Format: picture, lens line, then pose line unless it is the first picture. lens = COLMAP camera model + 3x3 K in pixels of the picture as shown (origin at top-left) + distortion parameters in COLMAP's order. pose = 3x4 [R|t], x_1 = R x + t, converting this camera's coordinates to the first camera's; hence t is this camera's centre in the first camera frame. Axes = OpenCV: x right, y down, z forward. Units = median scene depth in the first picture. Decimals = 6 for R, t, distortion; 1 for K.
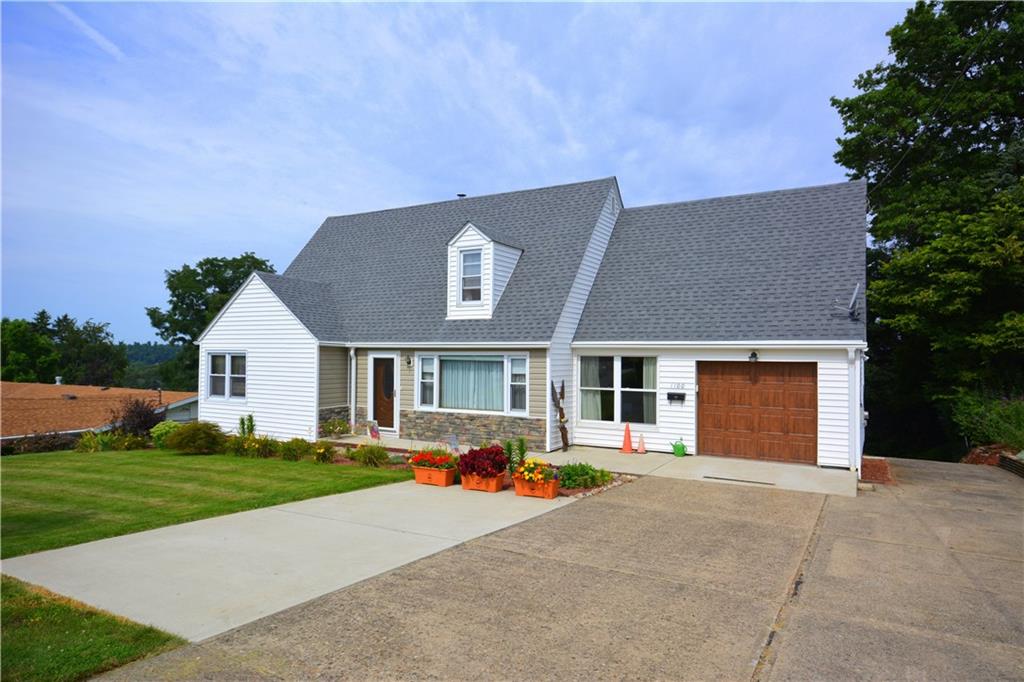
lens RADIAL K [[616.3, 0, 507.6], [0, 616.3, 343.4], [0, 0, 1]] dist [-0.004385, 0.003982]
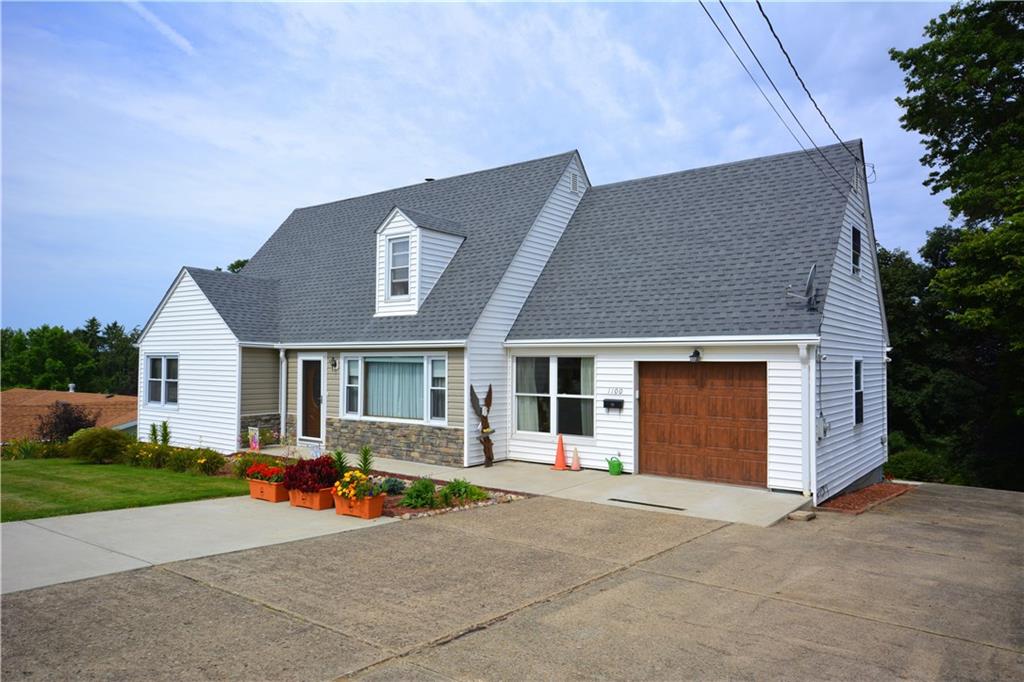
lens RADIAL K [[681.6, 0, 511.9], [0, 681.6, 345.9], [0, 0, 1]] dist [-0.002125, 0.002977]
pose [[0.993042, -0.004729, -0.117662, 0.220697], [0.003937, 0.999968, -0.006959, 0.011441], [0.117691, 0.006448, 0.993029, 0.048664]]
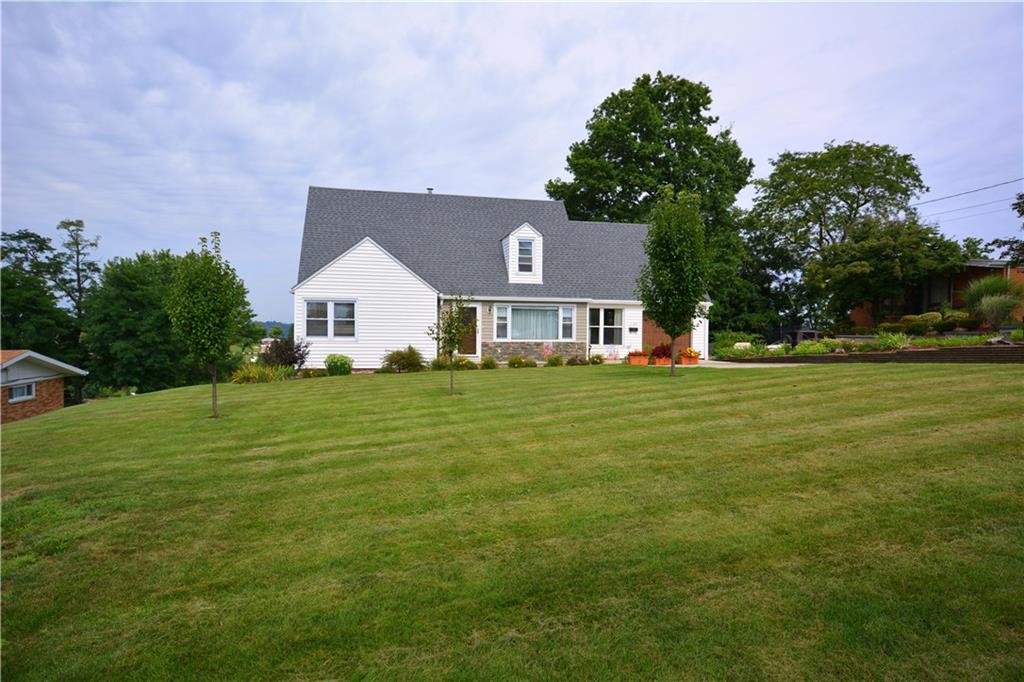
lens RADIAL K [[616.3, 0, 514.5], [0, 616.3, 337.0], [0, 0, 1]] dist [-0.004385, 0.003982]
pose [[0.737912, -0.008505, 0.674844, -1.176923], [-0.017829, 0.999326, 0.032090, 0.049093], [-0.674662, -0.035712, 0.737263, -0.160616]]
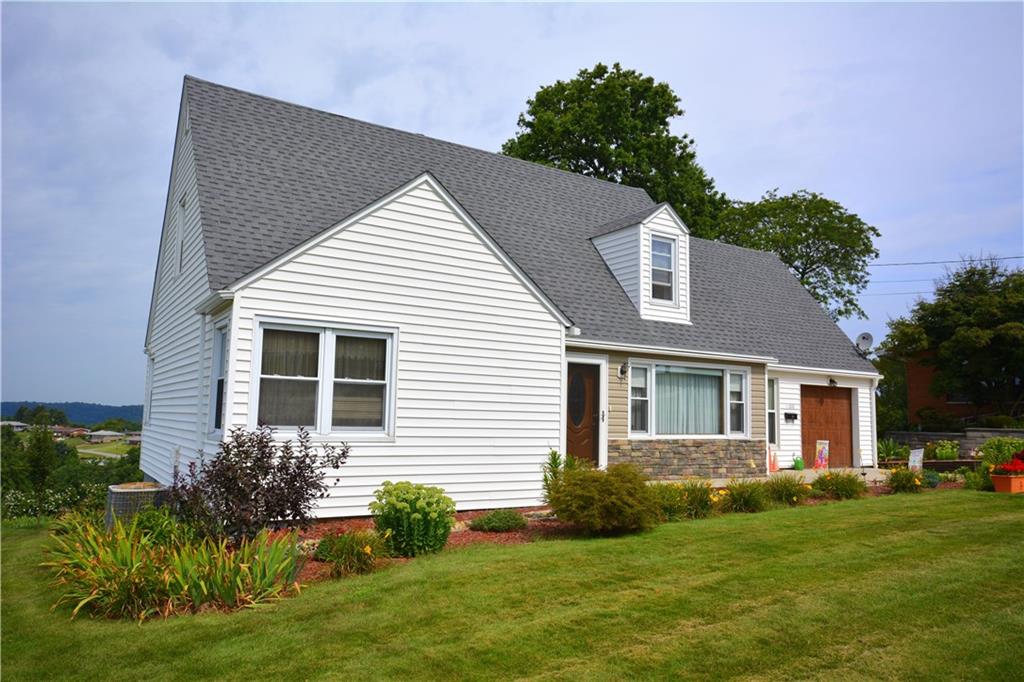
lens RADIAL K [[728.5, 0, 509.5], [0, 728.5, 342.4], [0, 0, 1]] dist [-0.000360, -0.000269]
pose [[0.462189, 0.096245, 0.881543, -0.999950], [-0.032615, 0.995265, -0.091561, 0.080976], [-0.886181, 0.013567, 0.463140, 0.753733]]
